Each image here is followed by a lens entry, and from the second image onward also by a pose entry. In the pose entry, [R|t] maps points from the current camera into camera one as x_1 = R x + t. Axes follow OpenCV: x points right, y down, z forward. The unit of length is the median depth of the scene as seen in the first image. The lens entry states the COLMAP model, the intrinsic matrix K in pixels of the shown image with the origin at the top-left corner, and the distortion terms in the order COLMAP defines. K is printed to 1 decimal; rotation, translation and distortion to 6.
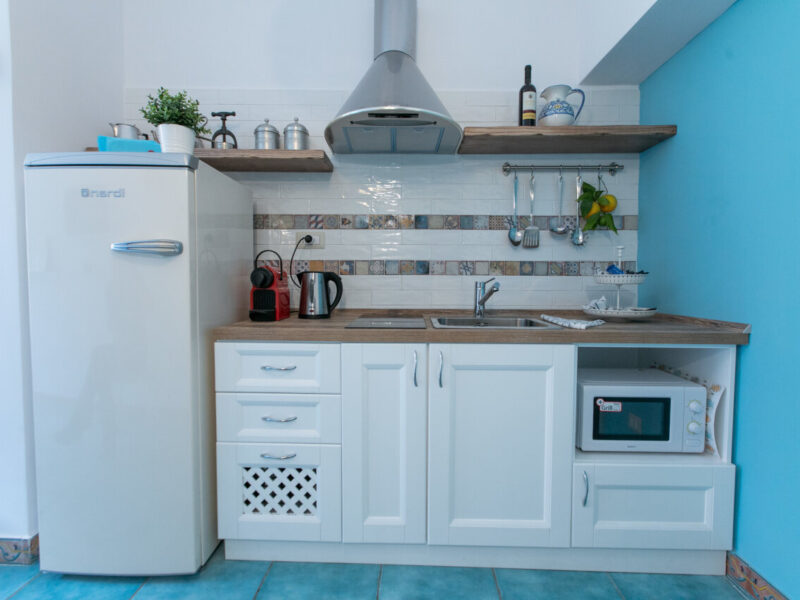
lens RADIAL K [[398.4, 0, 400.0], [0, 398.4, 300.0], [0, 0, 1]] dist [-0.000753, -0.000580]
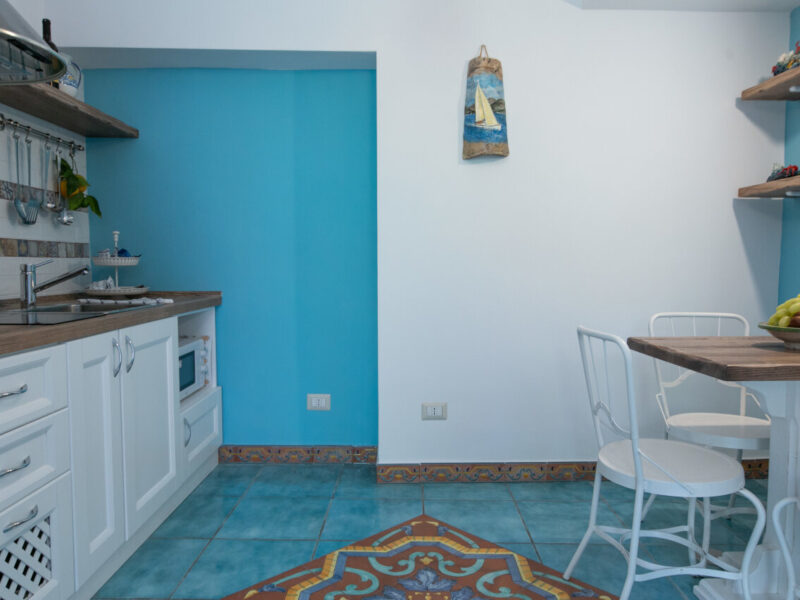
lens RADIAL K [[586.2, 0, 400.0], [0, 586.2, 300.0], [0, 0, 1]] dist [0.037492, -0.063335]
pose [[-0.022736, -0.066810, 0.997507, -1.089809], [0.049373, 0.996472, 0.067866, -0.019152], [-0.998522, 0.050793, -0.019358, 0.285994]]
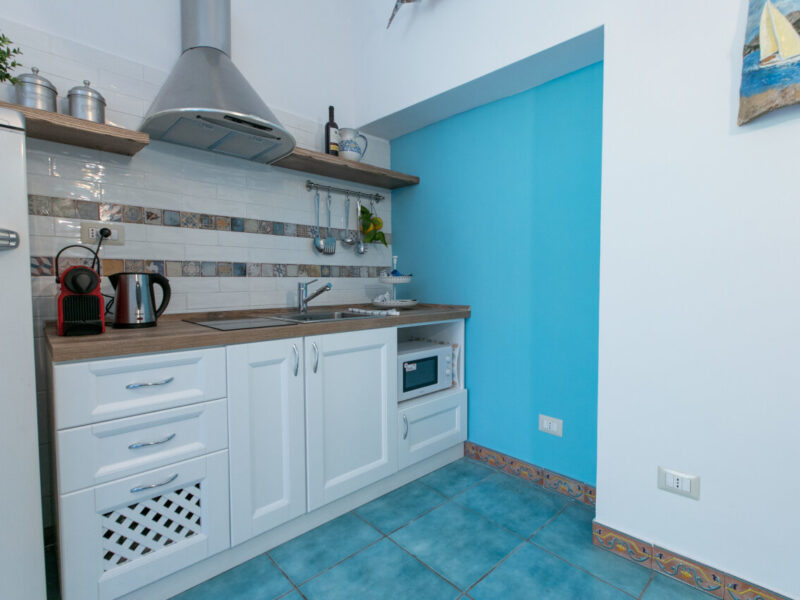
lens RADIAL K [[398.4, 0, 400.0], [0, 398.4, 300.0], [0, 0, 1]] dist [-0.000753, -0.000580]
pose [[0.706550, -0.040396, 0.706509, -0.438608], [0.041275, 0.999022, 0.015844, -0.002988], [-0.706458, 0.017966, 0.707527, -0.006559]]
